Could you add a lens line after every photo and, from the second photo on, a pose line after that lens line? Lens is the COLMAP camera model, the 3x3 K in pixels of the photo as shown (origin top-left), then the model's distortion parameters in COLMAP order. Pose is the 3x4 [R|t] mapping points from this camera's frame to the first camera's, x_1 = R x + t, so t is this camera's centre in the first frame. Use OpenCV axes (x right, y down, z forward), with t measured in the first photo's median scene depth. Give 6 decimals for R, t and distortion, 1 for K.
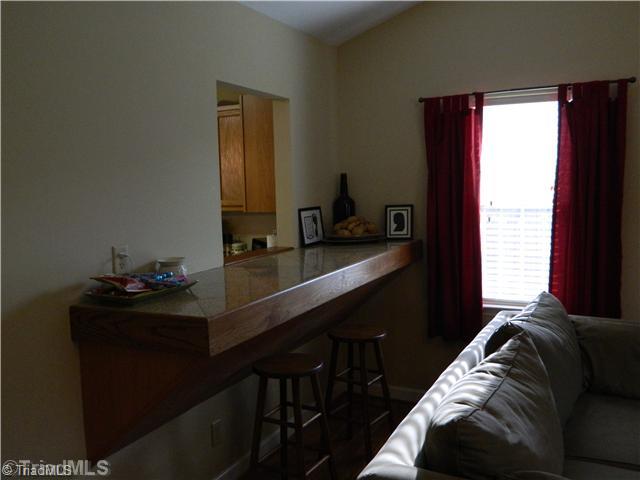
lens RADIAL K [[572.6, 0, 320.0], [0, 572.6, 240.0], [0, 0, 1]] dist [-0.000203, 0.001161]
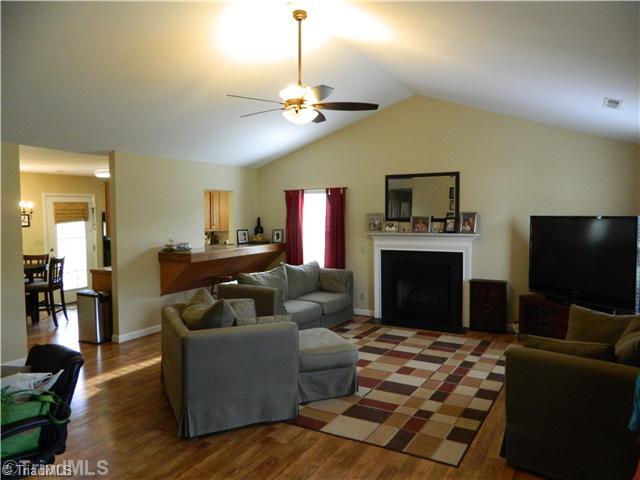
lens RADIAL K [[486.9, 0, 320.0], [0, 486.9, 240.0], [0, 0, 1]] dist [-0.002011, -0.001572]
pose [[0.998395, 0.019837, -0.053040, 0.481059], [-0.022400, 0.998588, -0.048169, 0.095537], [0.052010, 0.049280, 0.997430, -1.299314]]
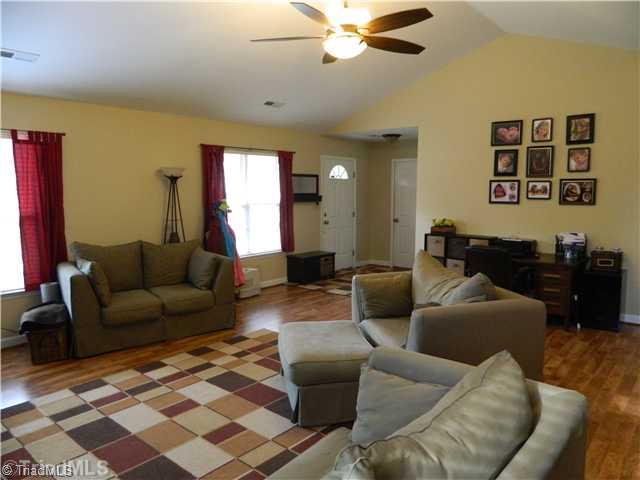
lens RADIAL K [[482.6, 0, 335.5], [0, 482.6, 239.9], [0, 0, 1]] dist [0.002688, -0.000421]
pose [[-0.976354, -0.019678, 0.215281, 0.152490], [0.027838, 0.976112, 0.215478, -0.129165], [-0.214378, 0.216376, -0.952483, 0.980834]]
